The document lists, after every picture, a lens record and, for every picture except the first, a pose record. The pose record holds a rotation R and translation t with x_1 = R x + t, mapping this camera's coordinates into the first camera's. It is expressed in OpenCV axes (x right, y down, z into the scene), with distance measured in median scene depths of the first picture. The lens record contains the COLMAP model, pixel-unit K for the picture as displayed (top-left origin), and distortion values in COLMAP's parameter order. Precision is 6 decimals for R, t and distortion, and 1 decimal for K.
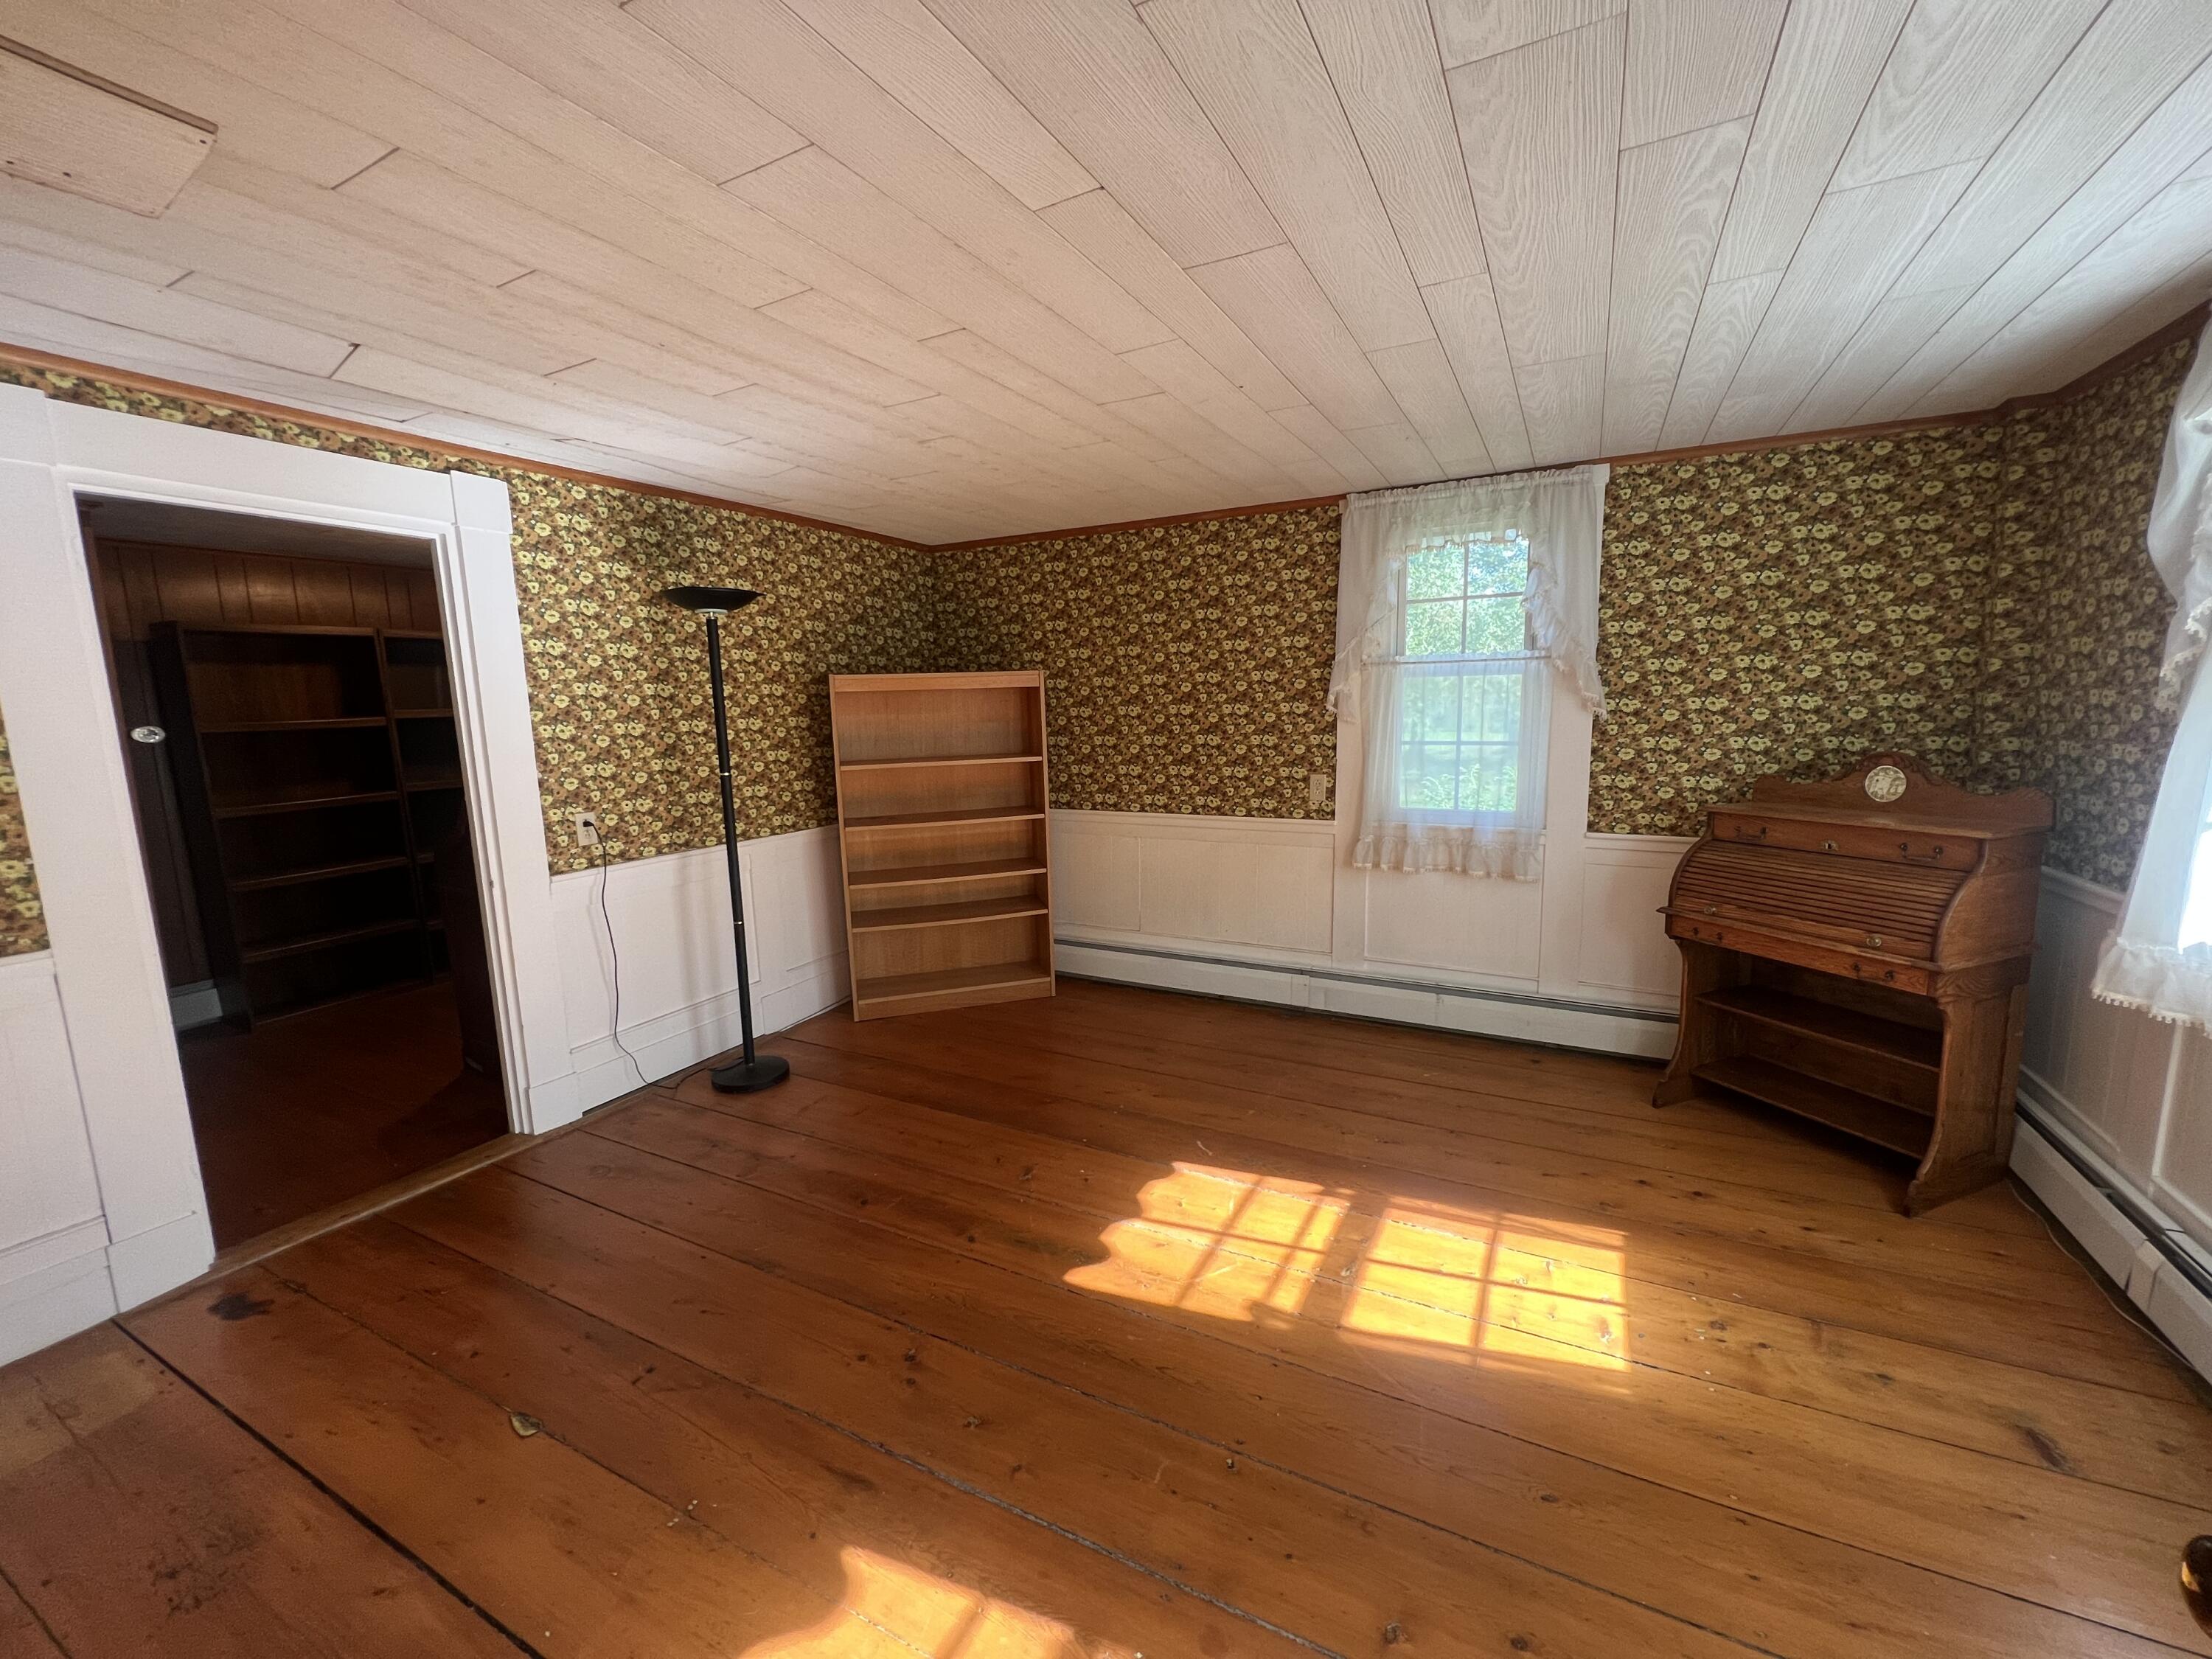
lens RADIAL K [[886.6, 0, 1106.0], [0, 886.6, 829.5], [0, 0, 1]] dist [0.000243, -0.000181]
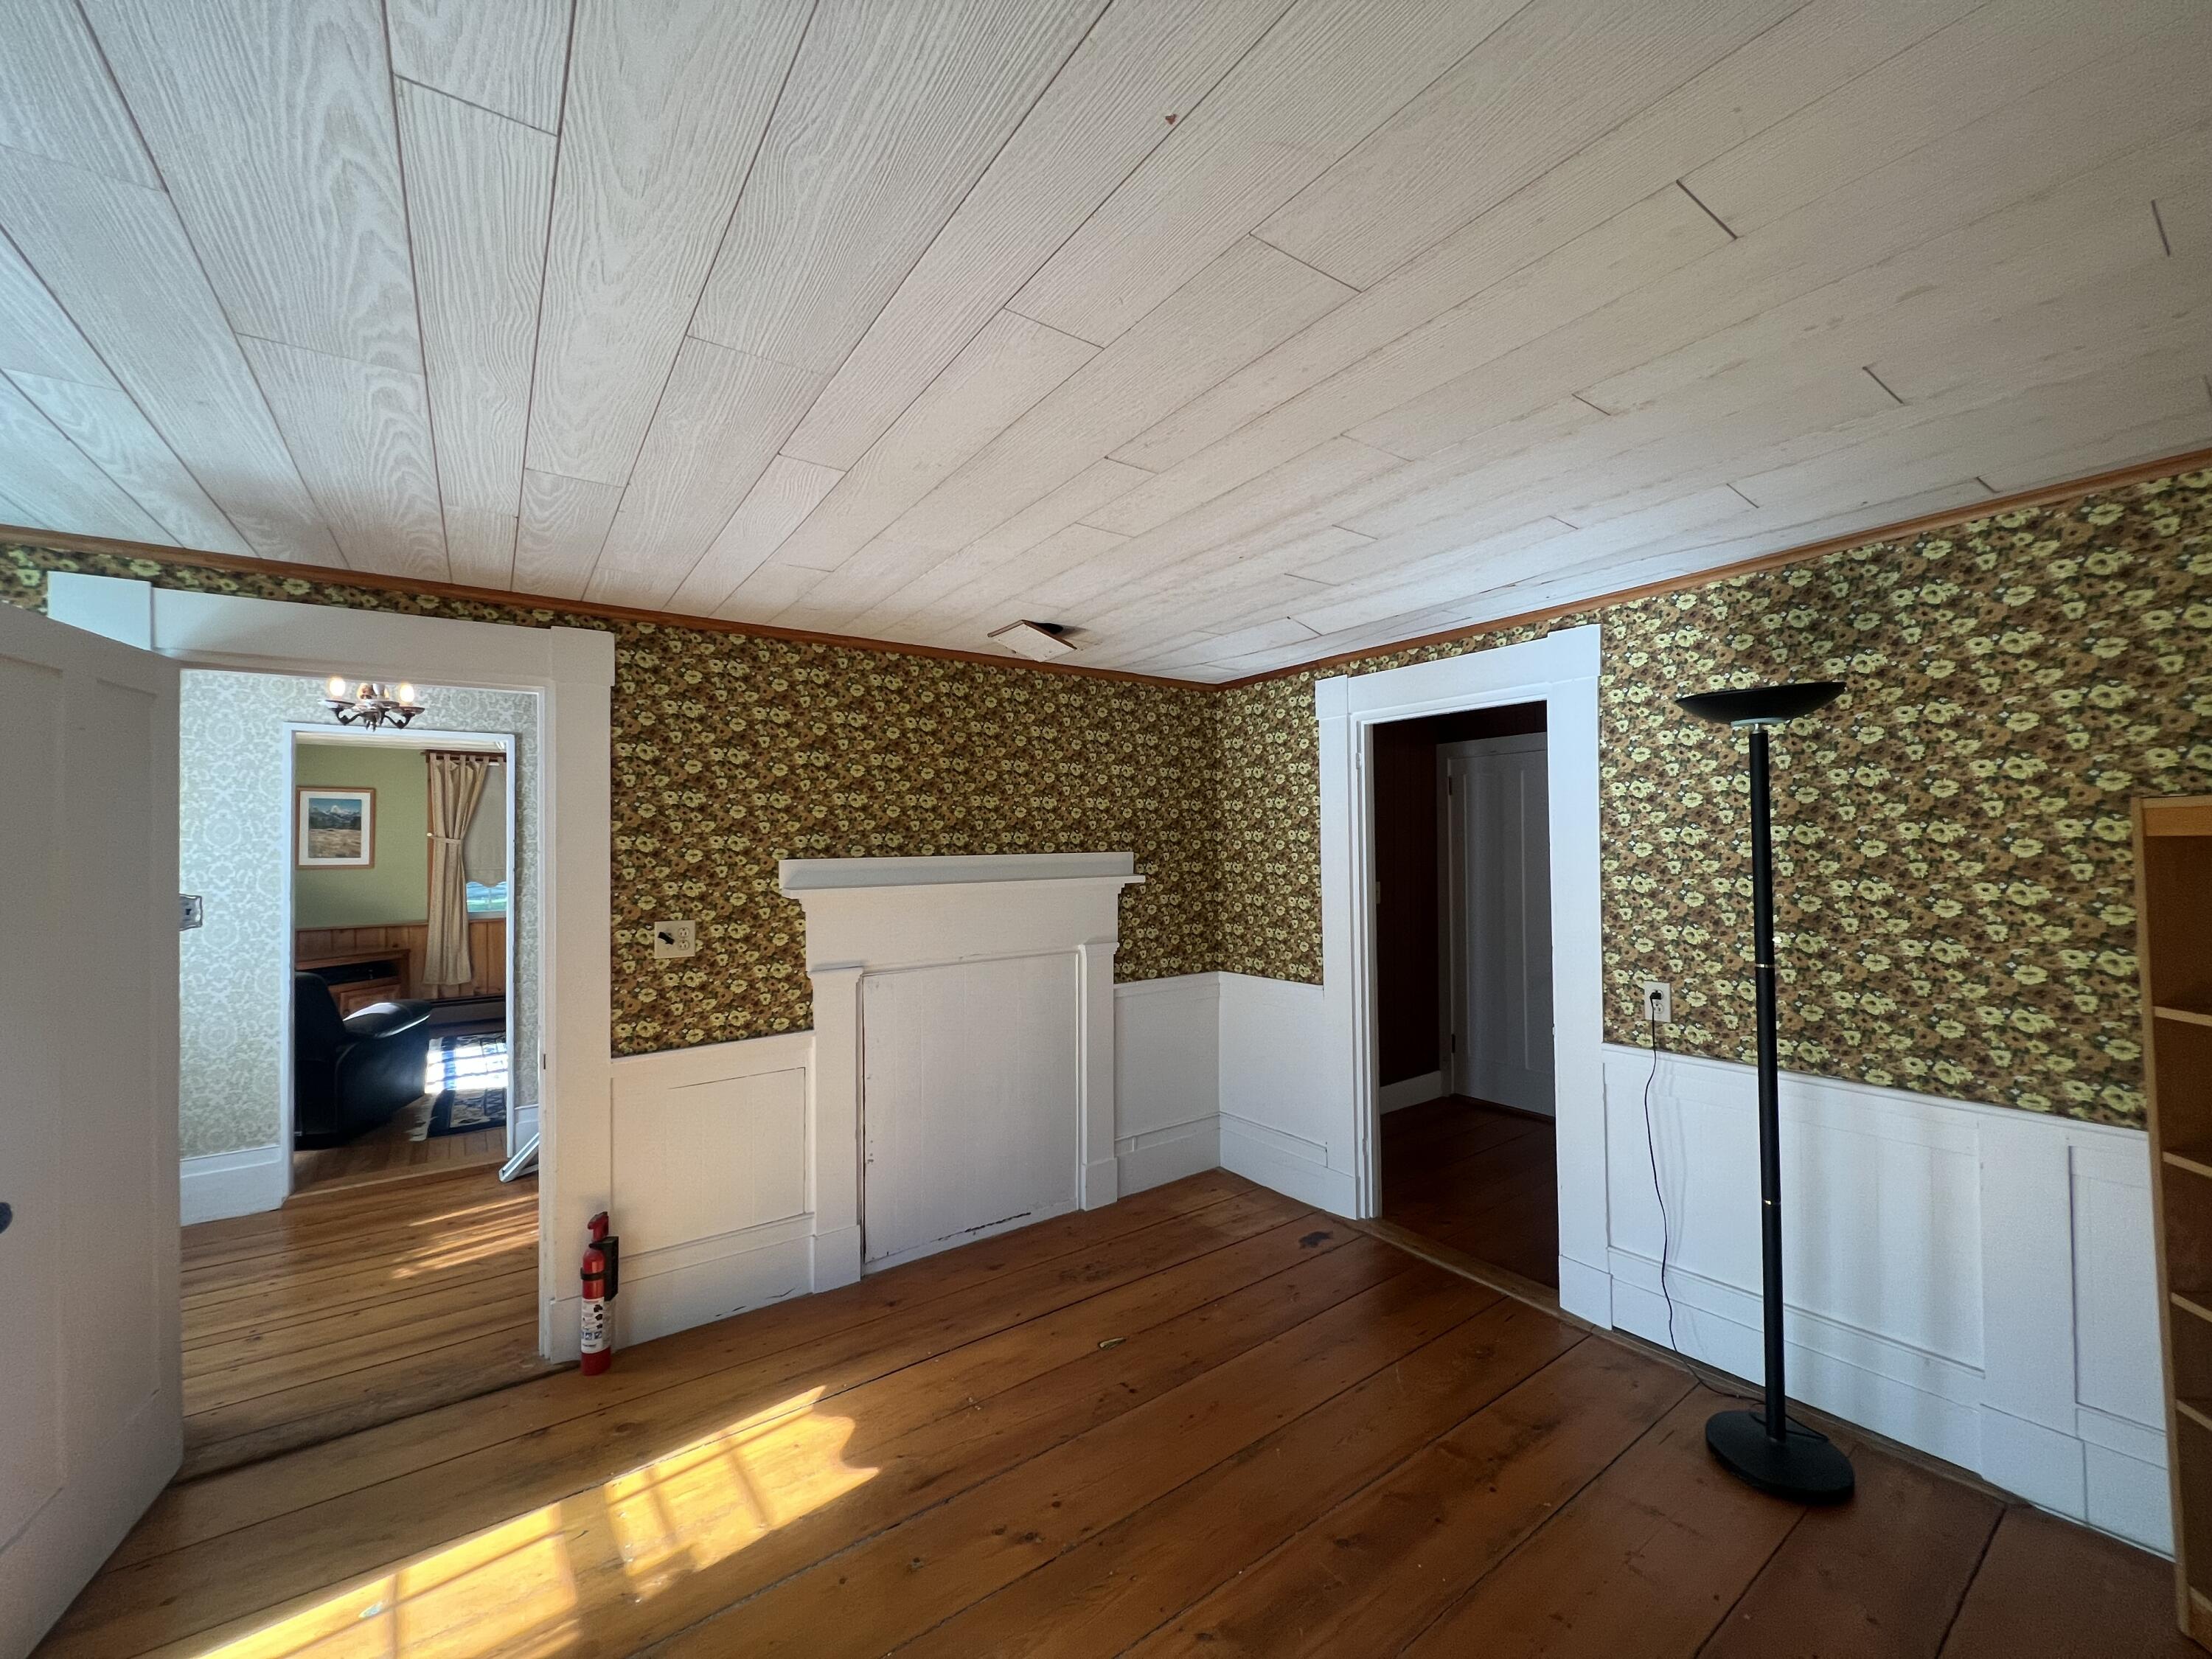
lens RADIAL K [[886.6, 0, 1106.0], [0, 886.6, 829.5], [0, 0, 1]] dist [0.000243, -0.000181]
pose [[-0.447287, 0.014573, -0.894272, 0.384001], [-0.102337, 0.992467, 0.067359, -0.163089], [0.888516, 0.121646, -0.442426, 0.883837]]
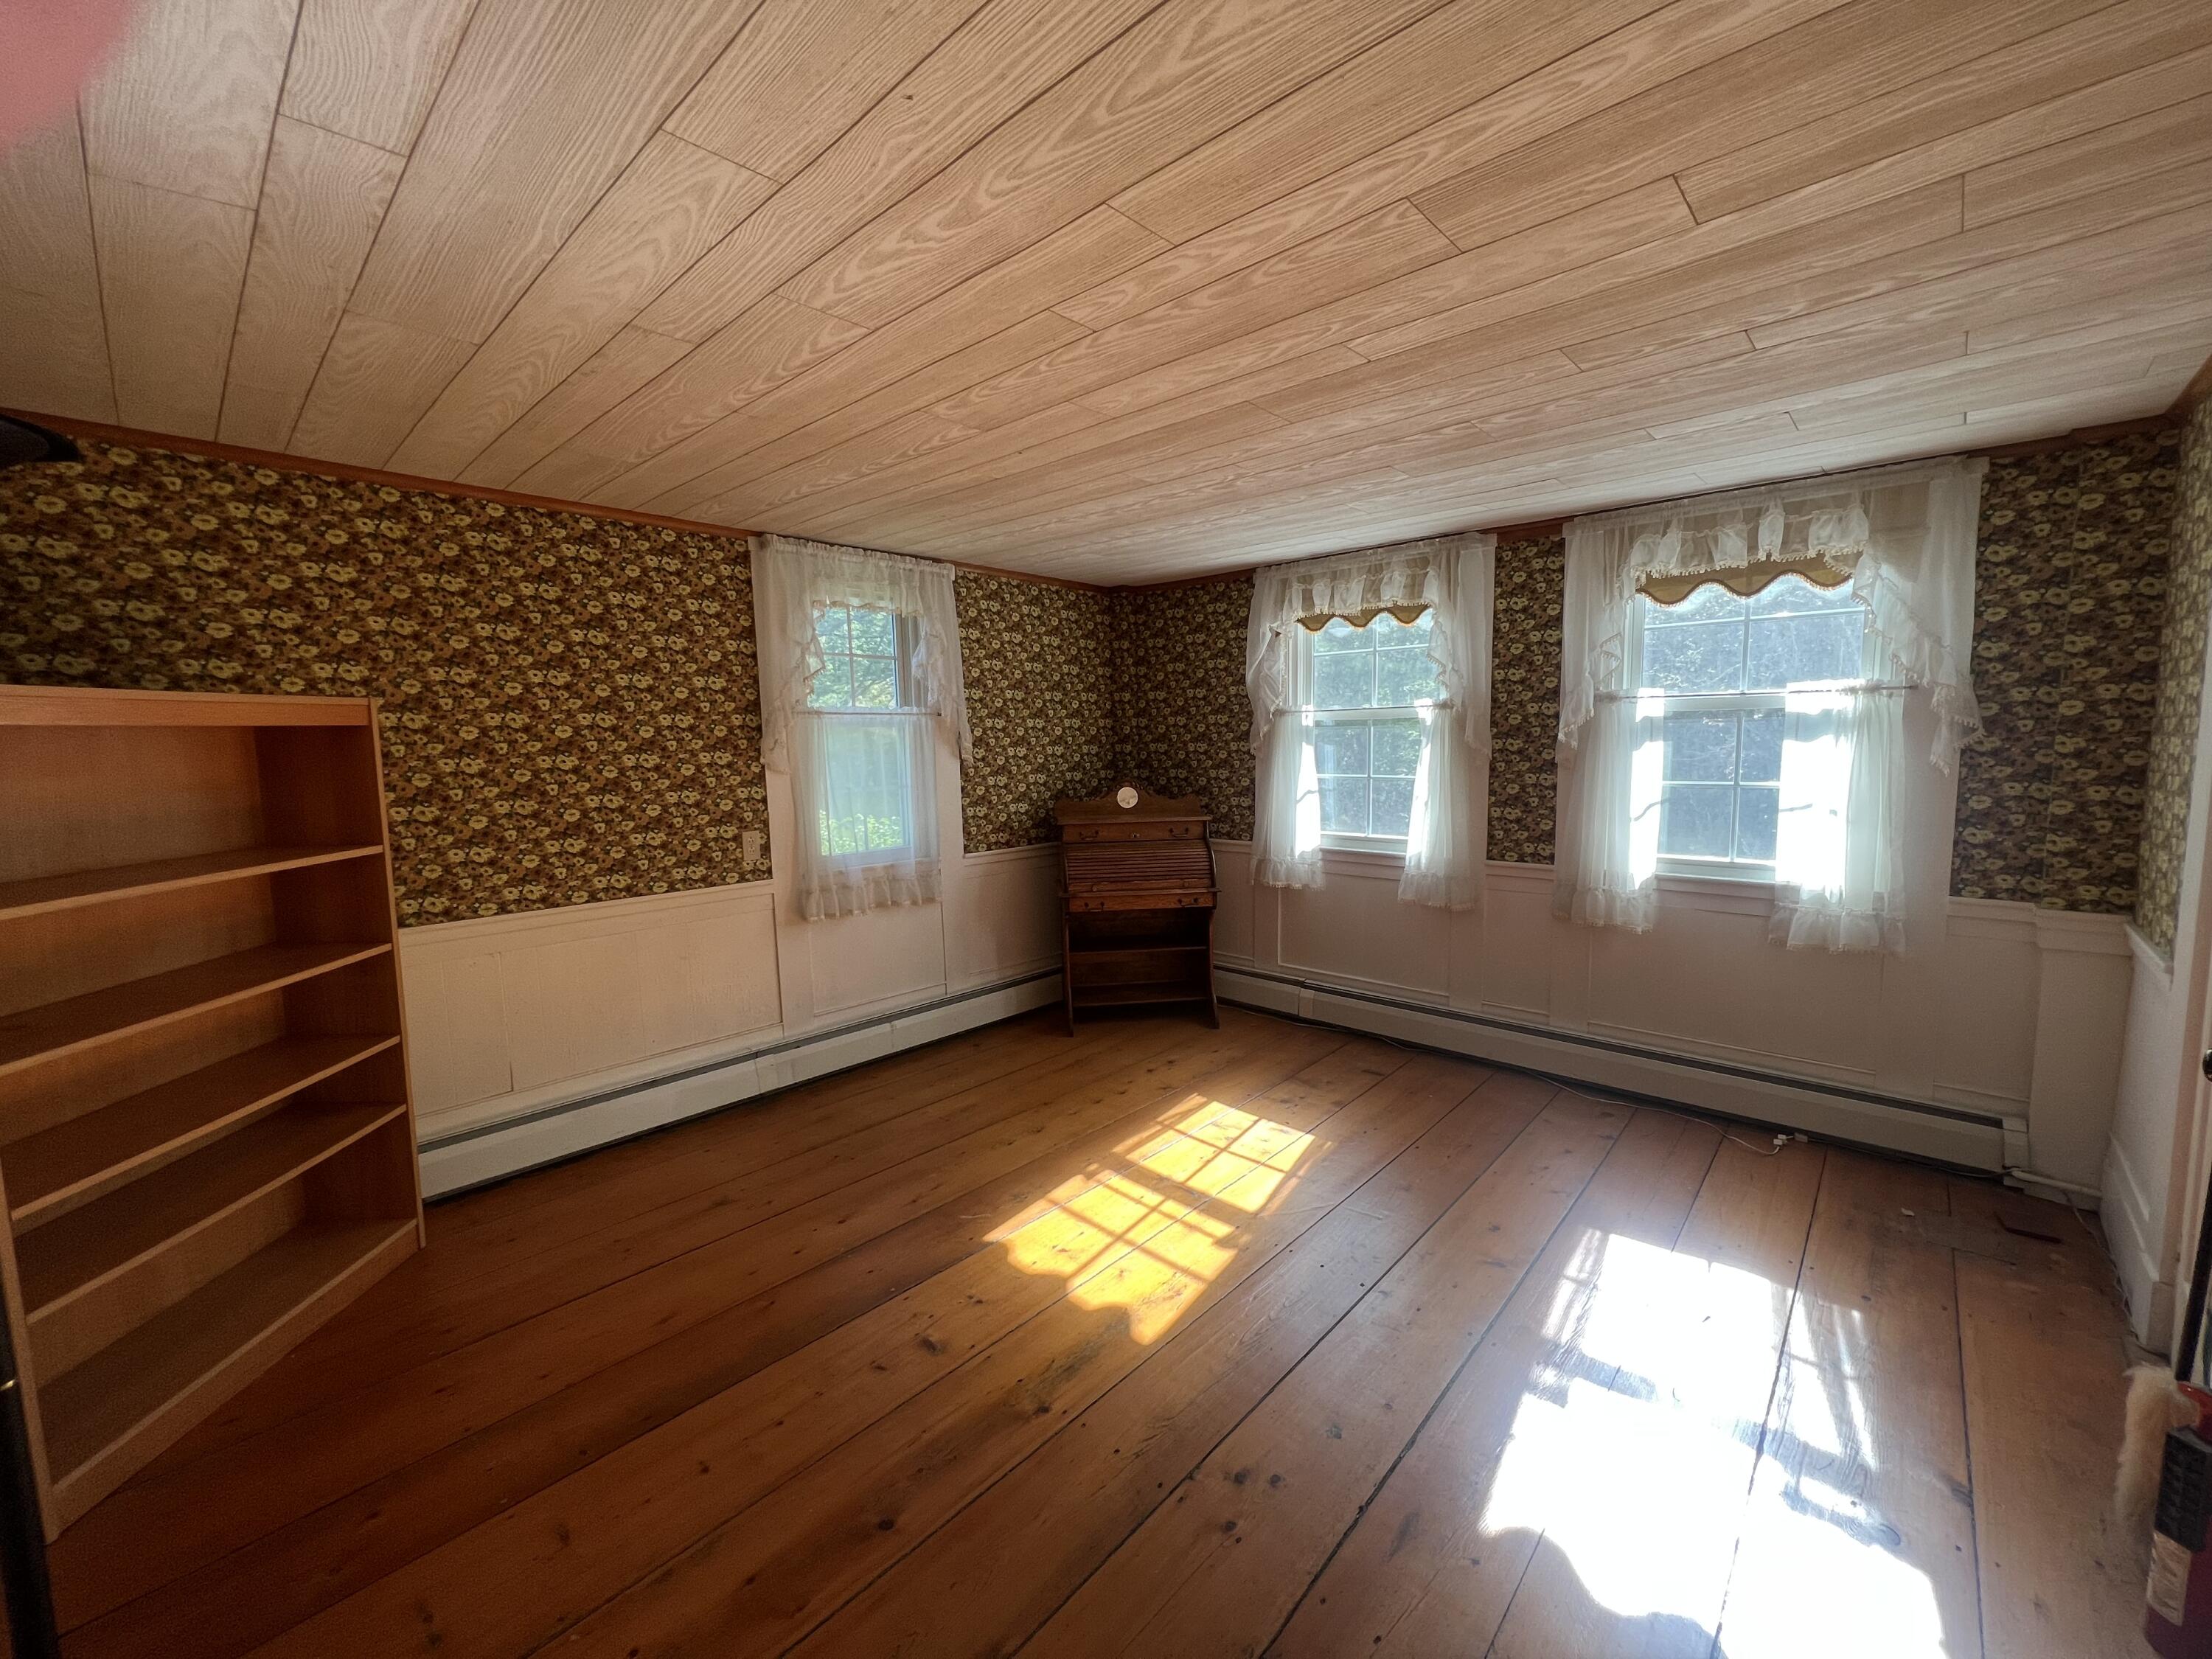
lens RADIAL K [[886.6, 0, 1106.0], [0, 886.6, 829.5], [0, 0, 1]] dist [0.000243, -0.000181]
pose [[0.264284, -0.082021, 0.960951, -0.653025], [0.148170, 0.988001, 0.043580, -0.060552], [-0.952995, 0.130867, 0.273266, 0.500049]]
